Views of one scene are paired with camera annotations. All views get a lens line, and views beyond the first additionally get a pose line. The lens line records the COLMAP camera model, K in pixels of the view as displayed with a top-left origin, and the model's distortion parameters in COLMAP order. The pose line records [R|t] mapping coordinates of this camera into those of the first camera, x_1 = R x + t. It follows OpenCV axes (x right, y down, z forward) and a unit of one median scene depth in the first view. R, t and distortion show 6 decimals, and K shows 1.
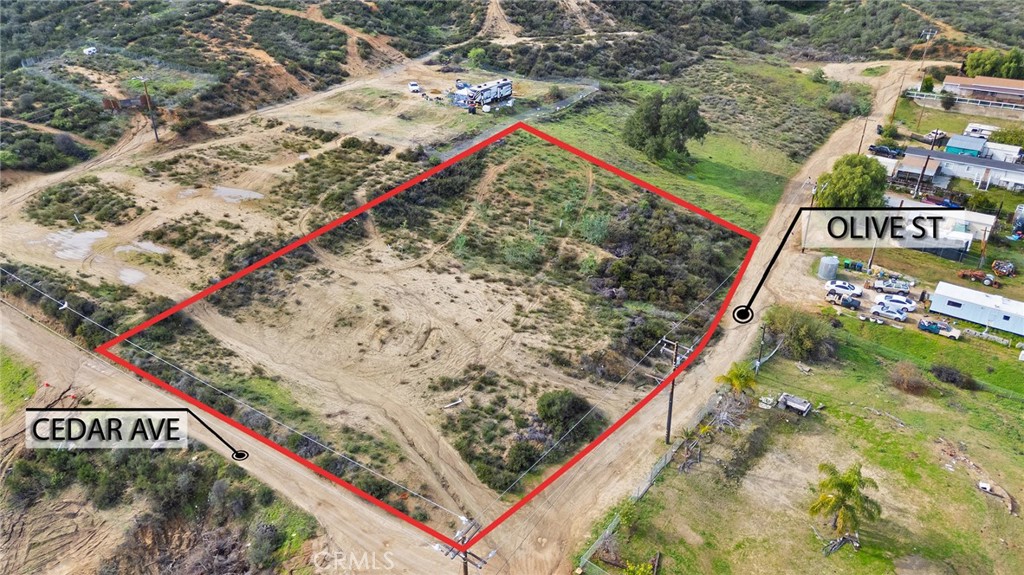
lens RADIAL K [[745.6, 0, 512.0], [0, 745.6, 287.5], [0, 0, 1]] dist [0.095329, -0.107934]
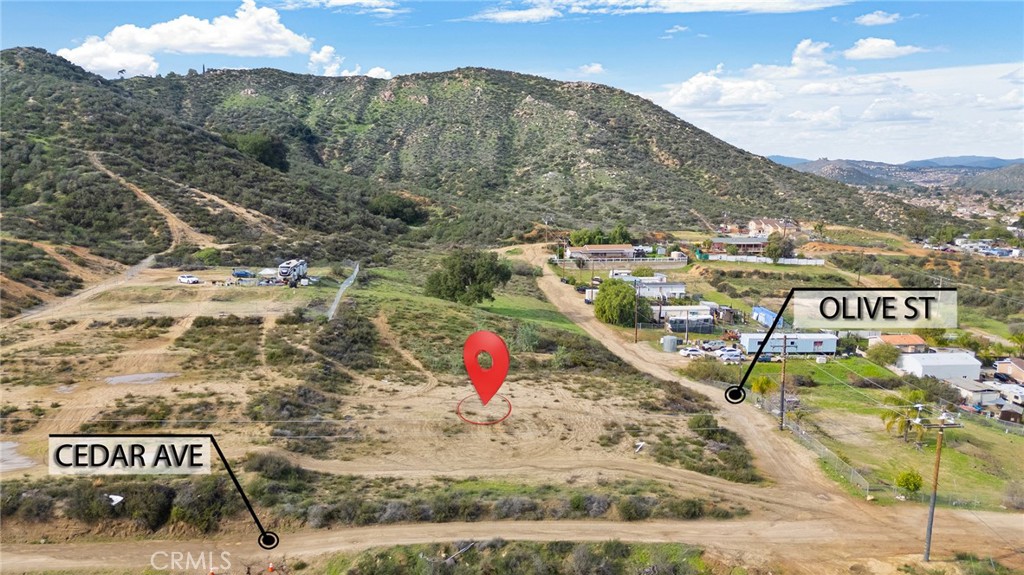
lens RADIAL K [[745.6, 0, 512.0], [0, 745.6, 287.5], [0, 0, 1]] dist [0.095329, -0.107934]
pose [[0.769877, -0.100795, 0.630182, -0.632041], [0.302645, 0.927017, -0.221462, 0.093999], [-0.561868, 0.361220, 0.744194, 0.174375]]
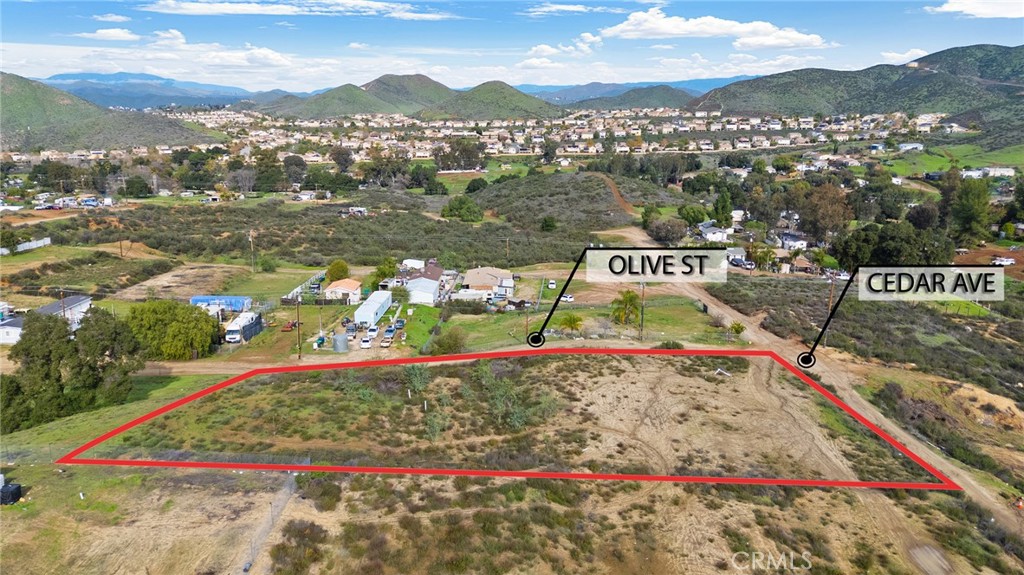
lens RADIAL K [[745.6, 0, 512.0], [0, 745.6, 287.5], [0, 0, 1]] dist [0.095329, -0.107934]
pose [[-0.539718, -0.207040, 0.815990, -0.725012], [0.399208, 0.790429, 0.464601, -0.577912], [-0.741173, 0.576503, -0.343957, 1.244381]]
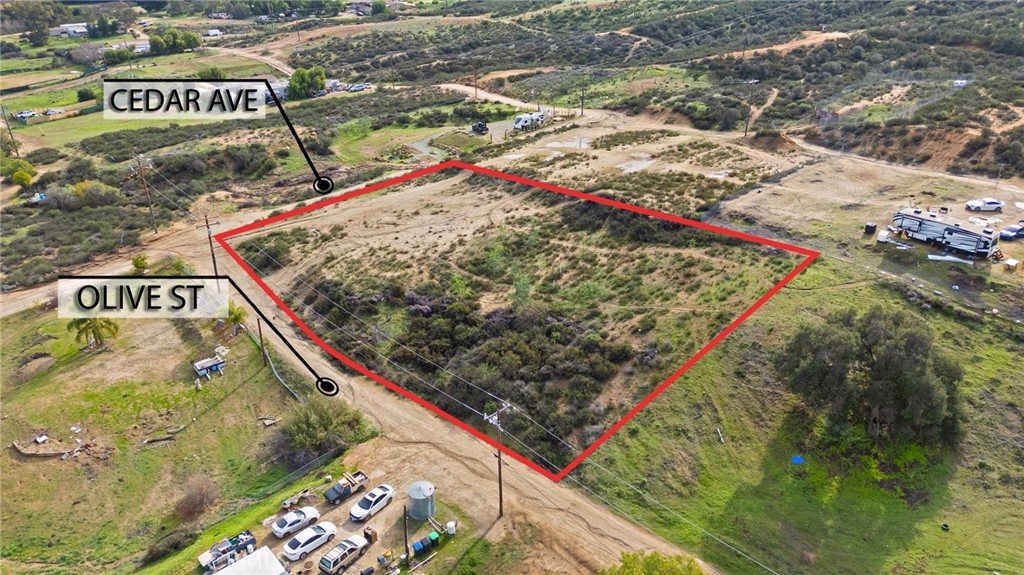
lens RADIAL K [[745.6, 0, 512.0], [0, 745.6, 287.5], [0, 0, 1]] dist [0.095329, -0.107934]
pose [[-0.240245, 0.426523, -0.871987, 0.951971], [-0.461215, 0.740269, 0.489166, -0.549400], [0.854145, 0.519693, 0.018873, 1.031536]]
